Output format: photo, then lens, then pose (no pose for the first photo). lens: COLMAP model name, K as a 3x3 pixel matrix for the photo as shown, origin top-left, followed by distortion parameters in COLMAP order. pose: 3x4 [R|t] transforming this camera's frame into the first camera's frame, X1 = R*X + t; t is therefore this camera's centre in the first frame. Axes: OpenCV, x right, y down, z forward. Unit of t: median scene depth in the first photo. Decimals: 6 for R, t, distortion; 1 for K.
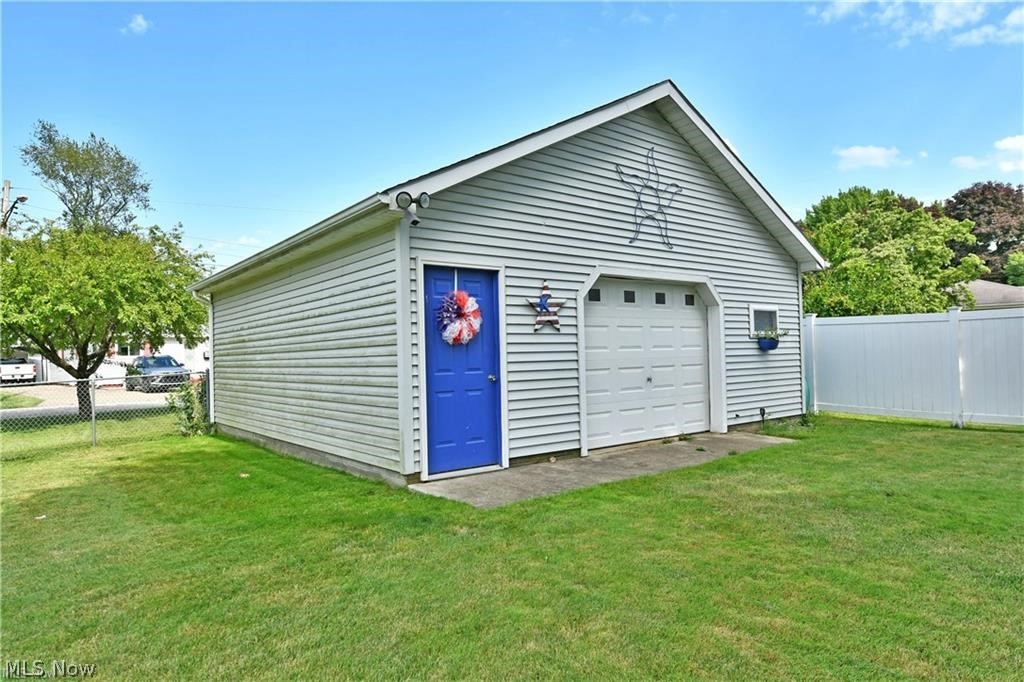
lens RADIAL K [[616.8, 0, 512.0], [0, 616.8, 341.0], [0, 0, 1]] dist [-0.023437, -0.001314]
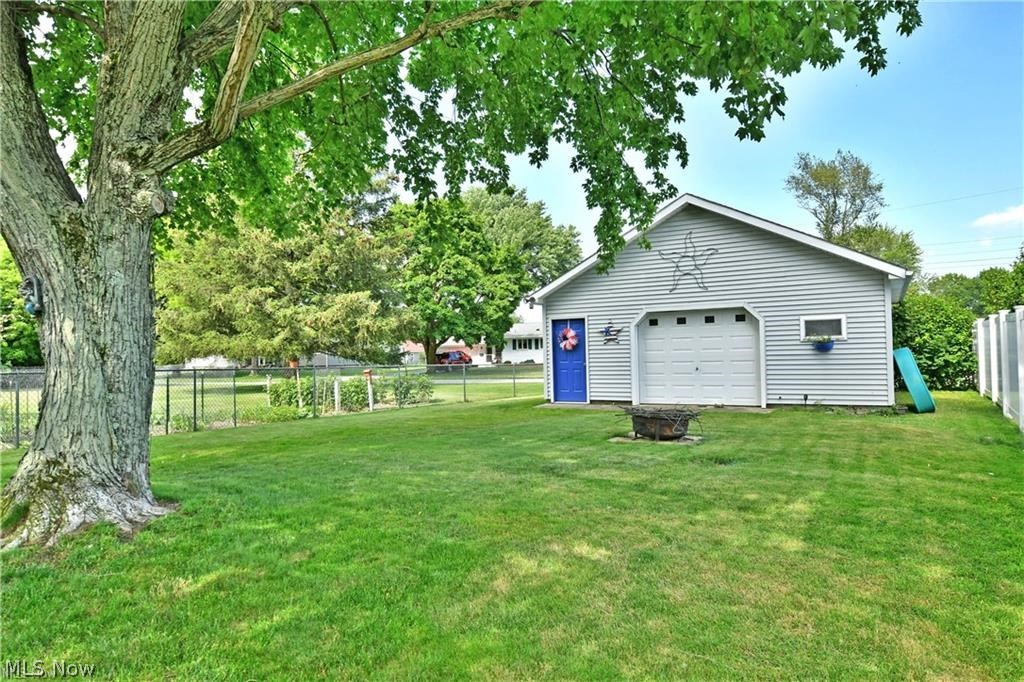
lens RADIAL K [[628.3, 0, 509.7], [0, 628.3, 342.0], [0, 0, 1]] dist [-0.013594, -0.004570]
pose [[0.369161, -0.008213, -0.929329, 1.657786], [0.030107, 0.999542, 0.003126, -0.032770], [0.928878, -0.029133, 0.369239, -0.105223]]
